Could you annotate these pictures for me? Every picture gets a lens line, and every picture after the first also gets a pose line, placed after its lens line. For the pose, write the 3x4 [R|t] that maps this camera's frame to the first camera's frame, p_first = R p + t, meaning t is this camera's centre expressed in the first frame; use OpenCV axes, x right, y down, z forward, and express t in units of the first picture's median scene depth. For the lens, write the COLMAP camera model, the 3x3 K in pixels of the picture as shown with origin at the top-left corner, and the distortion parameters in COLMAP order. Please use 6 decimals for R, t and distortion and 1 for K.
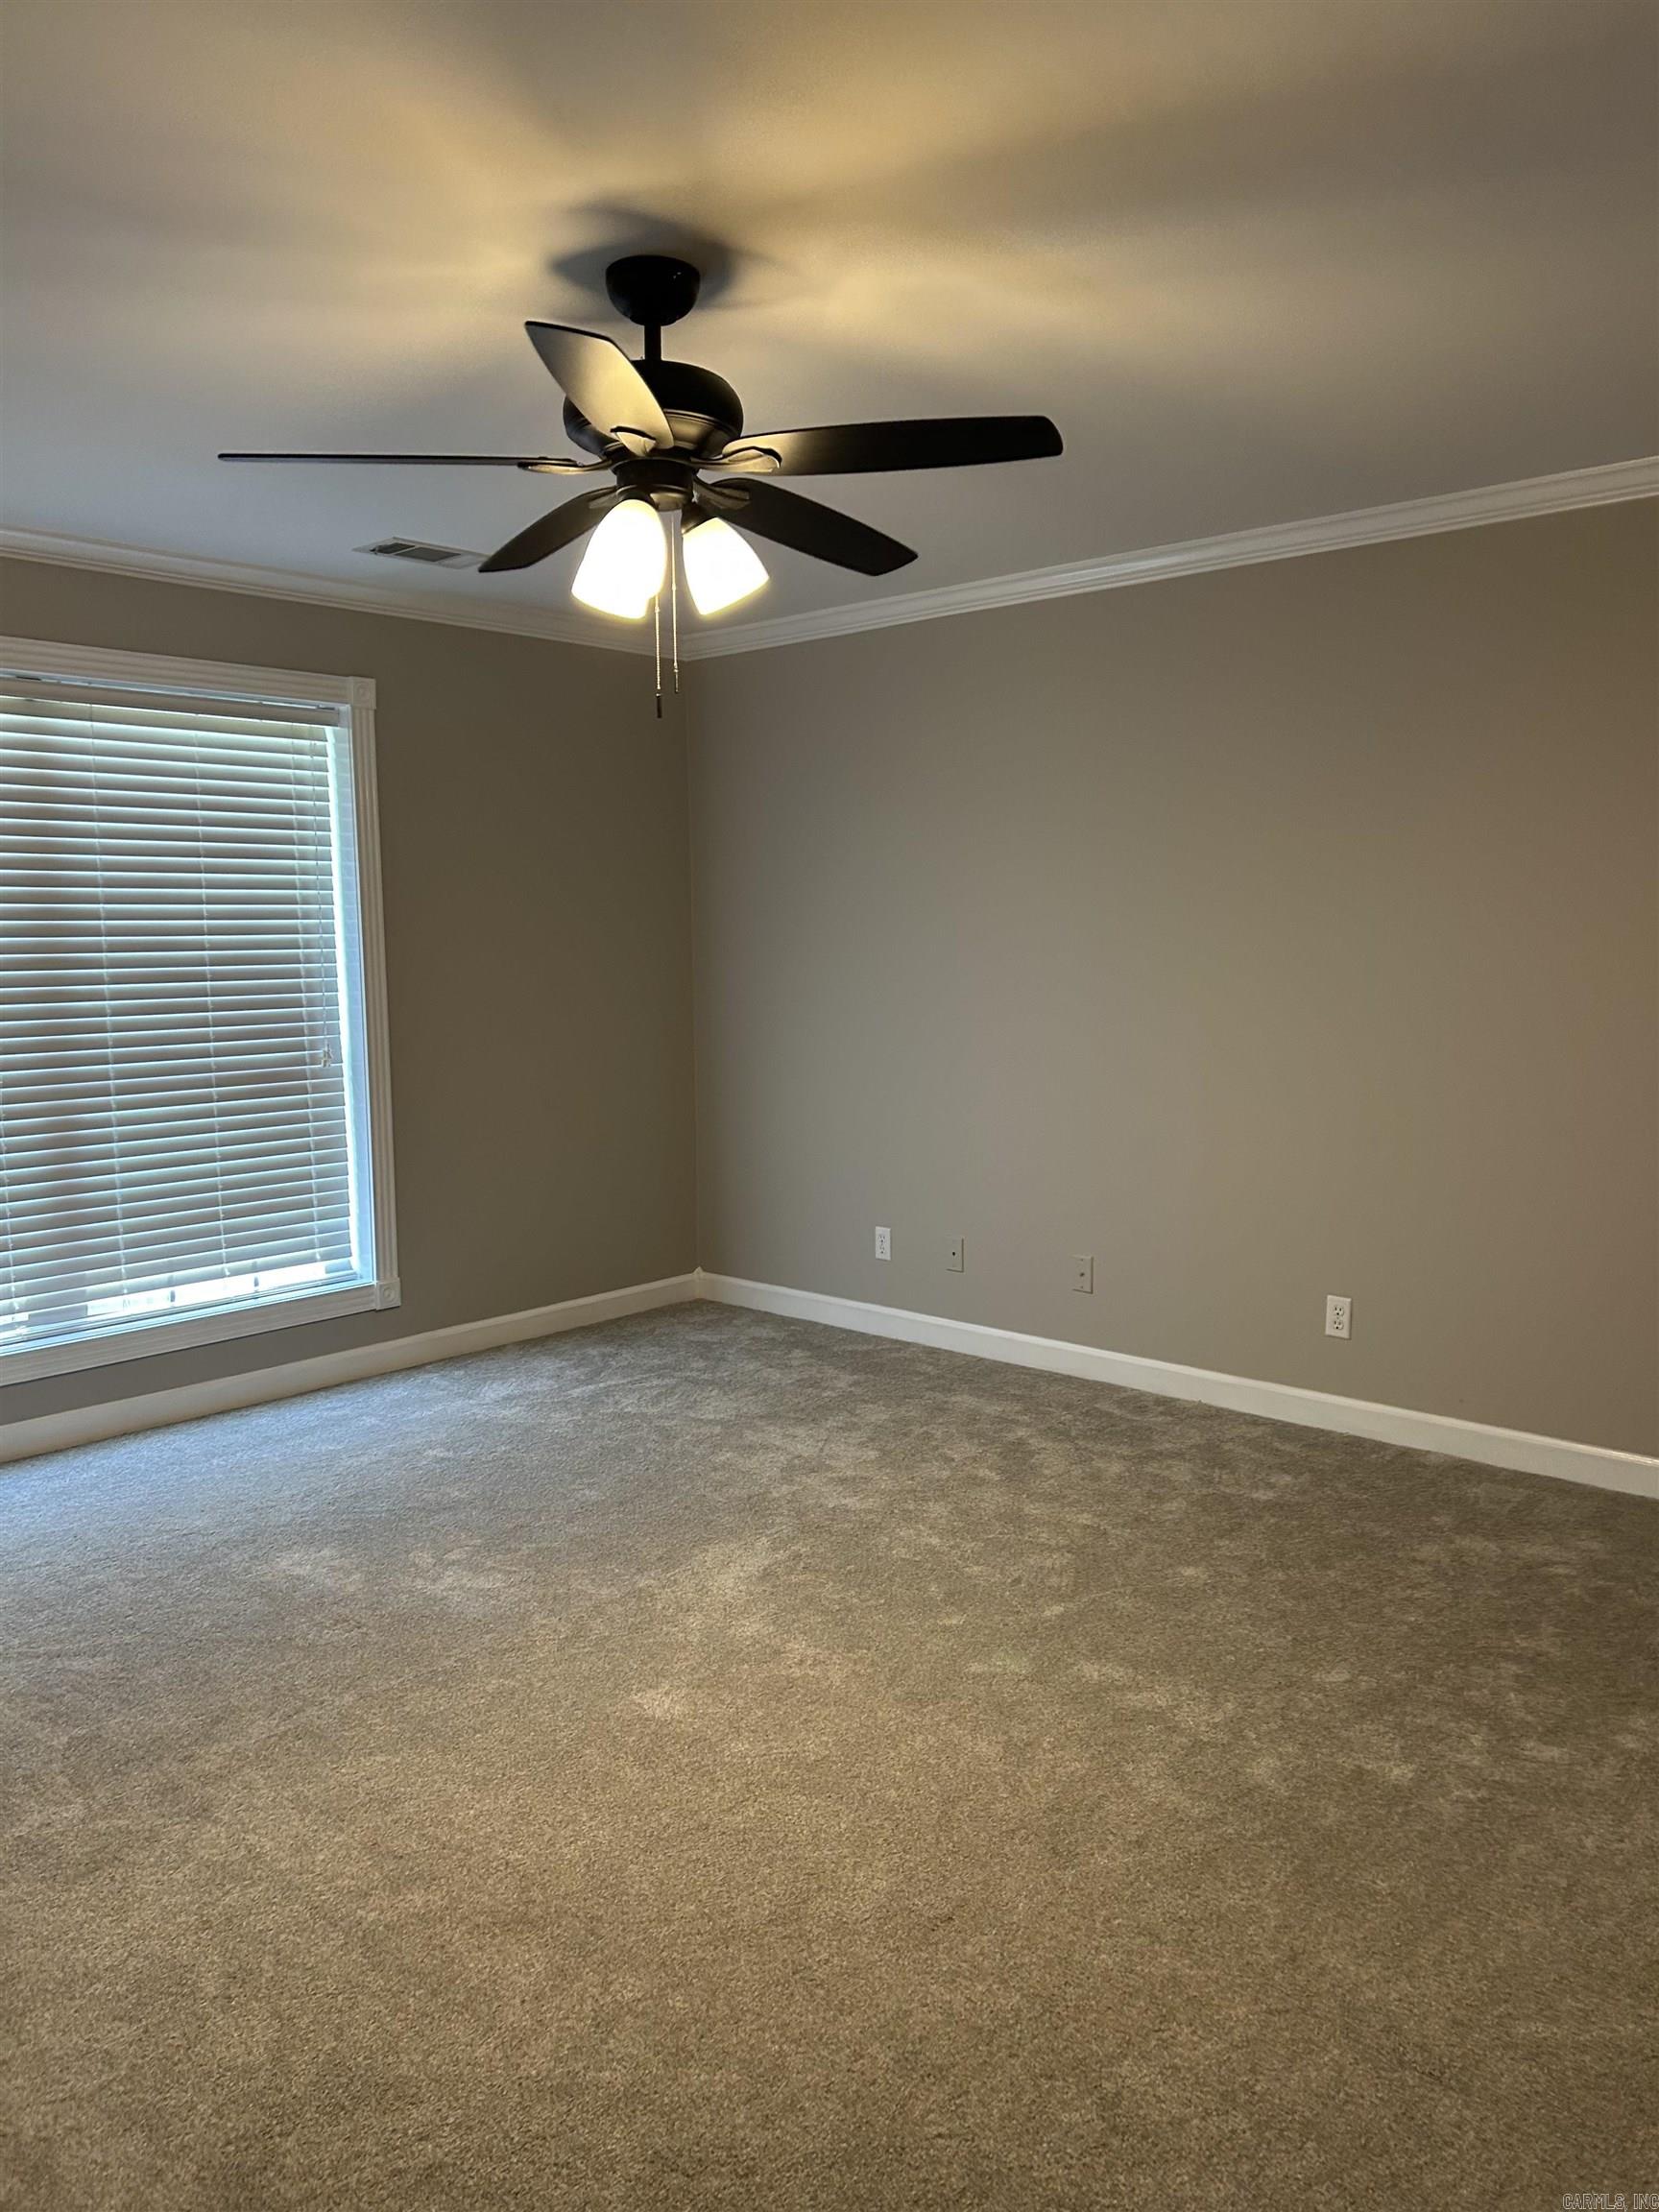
lens RADIAL K [[1677.4, 0, 843.2], [0, 1677.4, 1118.6], [0, 0, 1]] dist [0.032148, -0.031138]
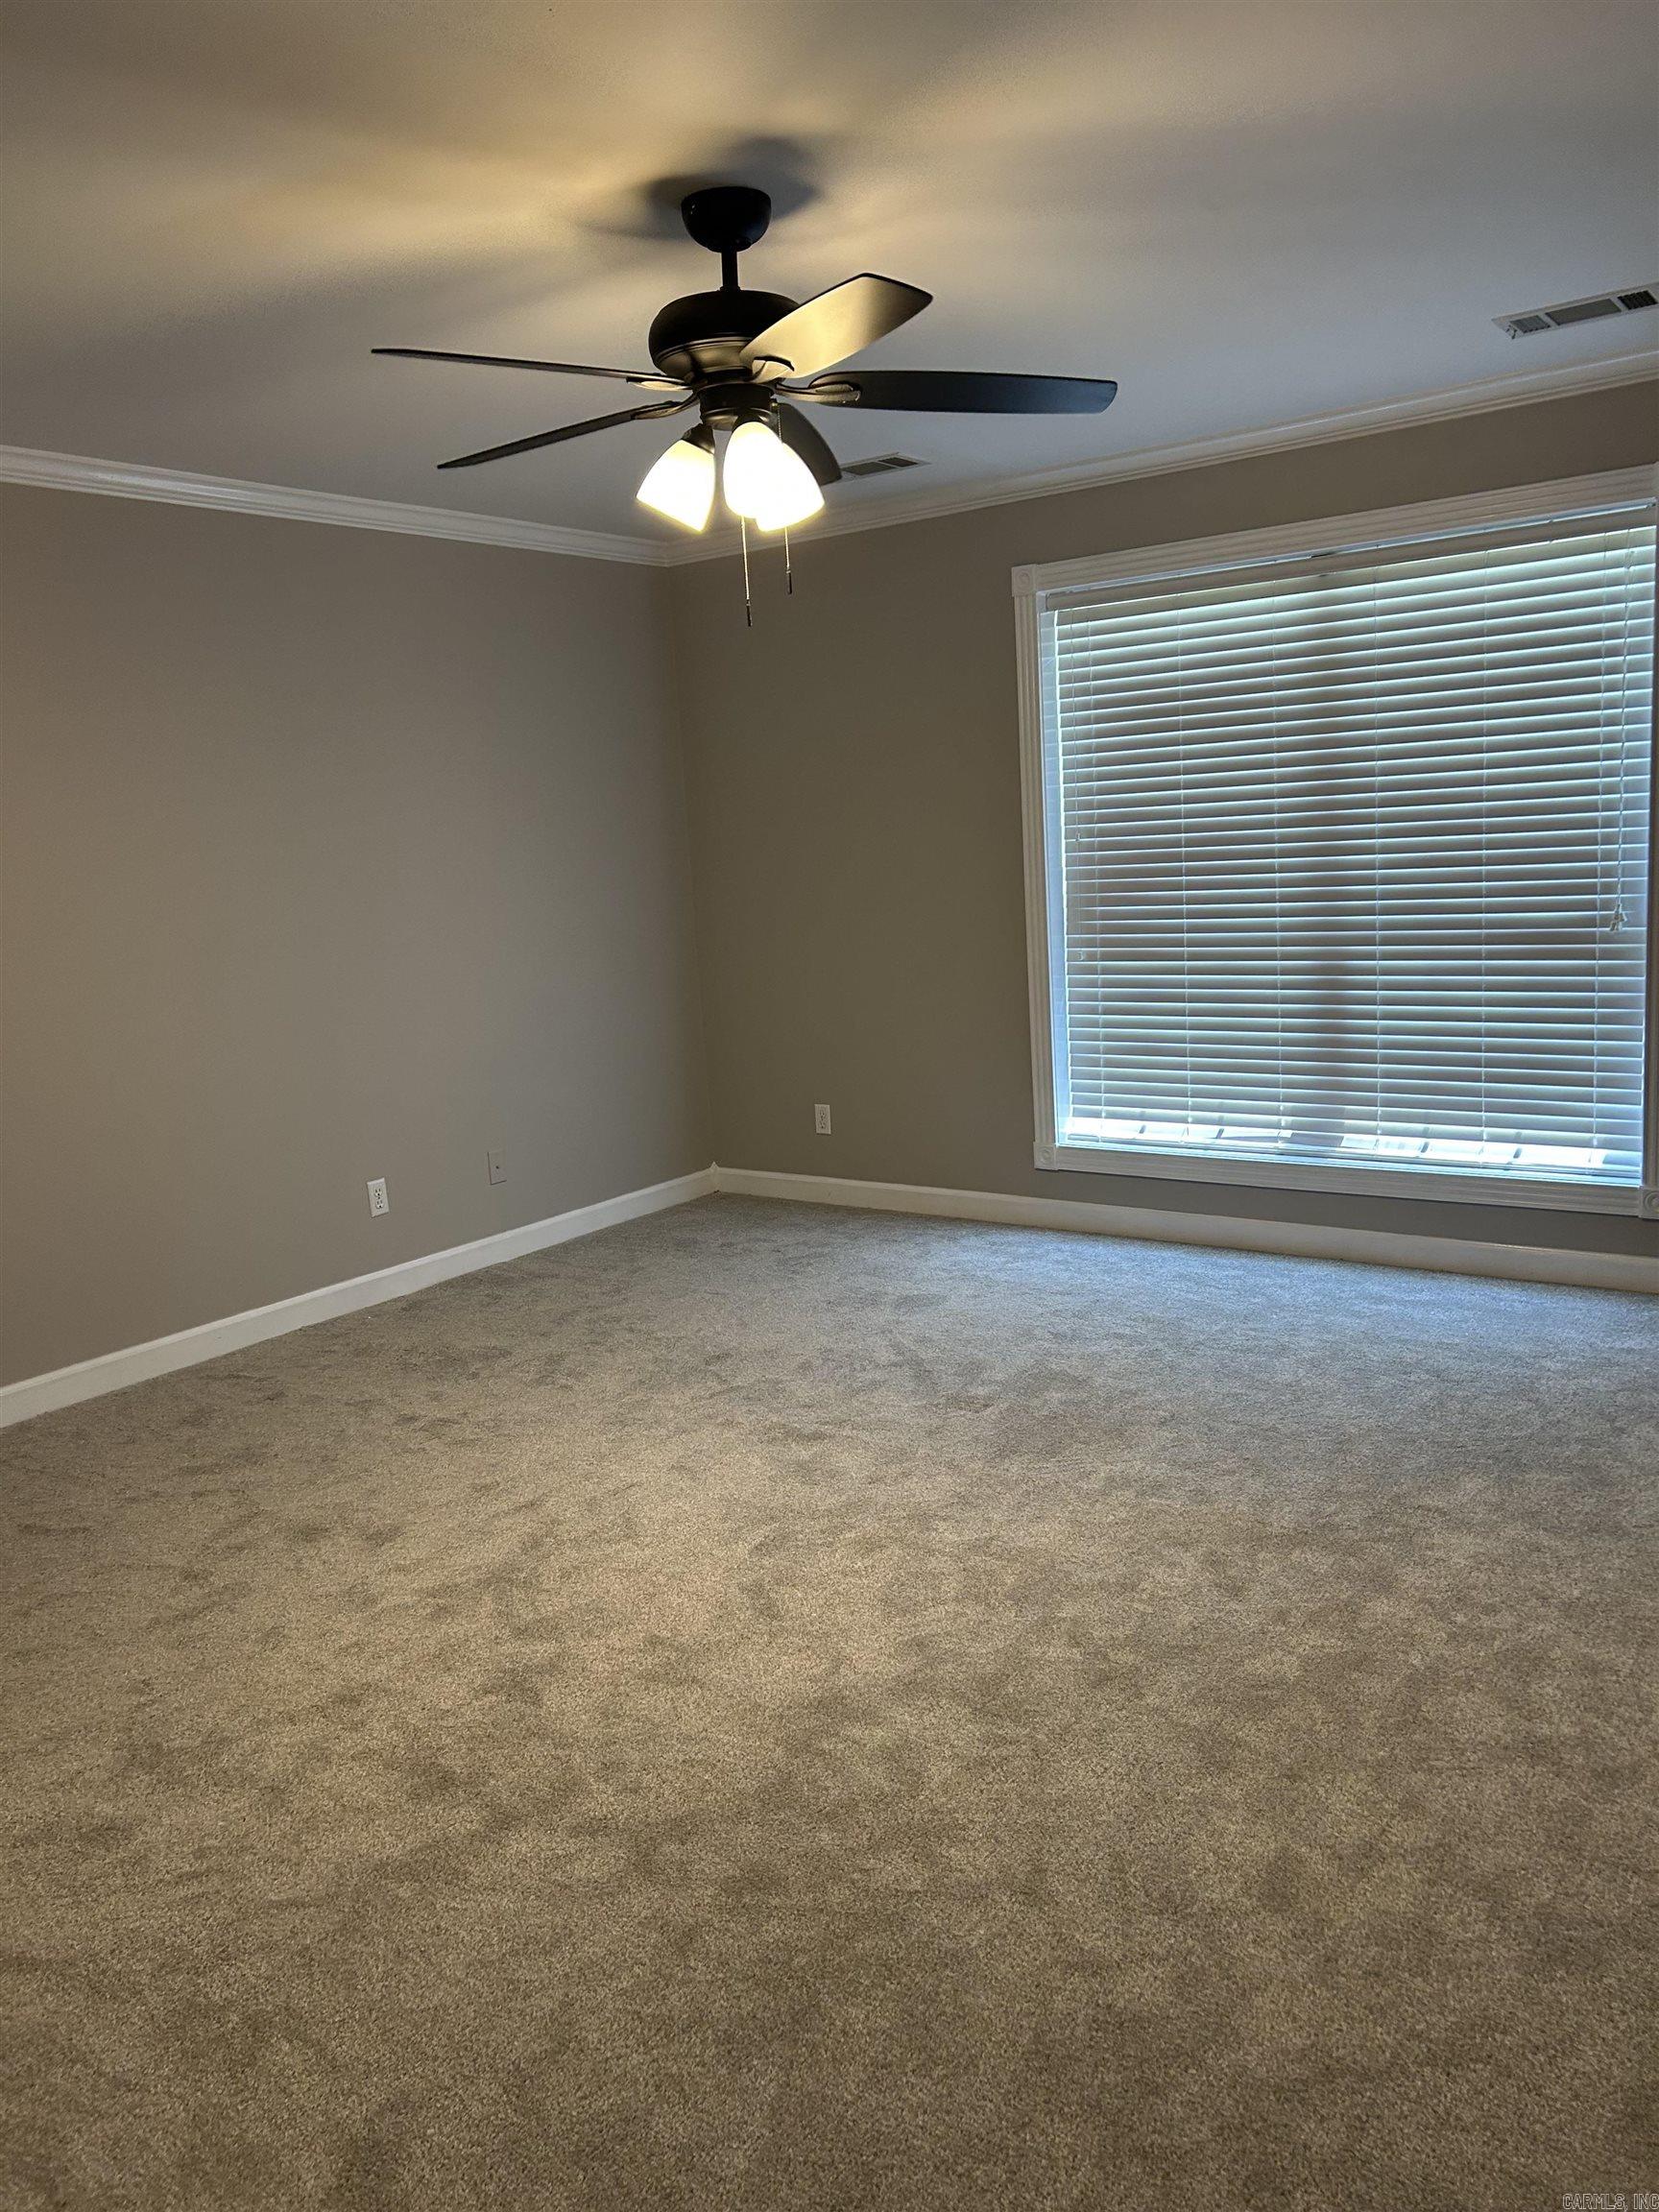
lens RADIAL K [[1677.4, 0, 843.0], [0, 1677.4, 1093.1], [0, 0, 1]] dist [0.032148, -0.031138]
pose [[0.106588, 0.163351, -0.980793, 0.559330], [-0.052182, 0.985972, 0.158542, -0.069919], [0.992933, 0.034281, 0.113617, 0.540290]]
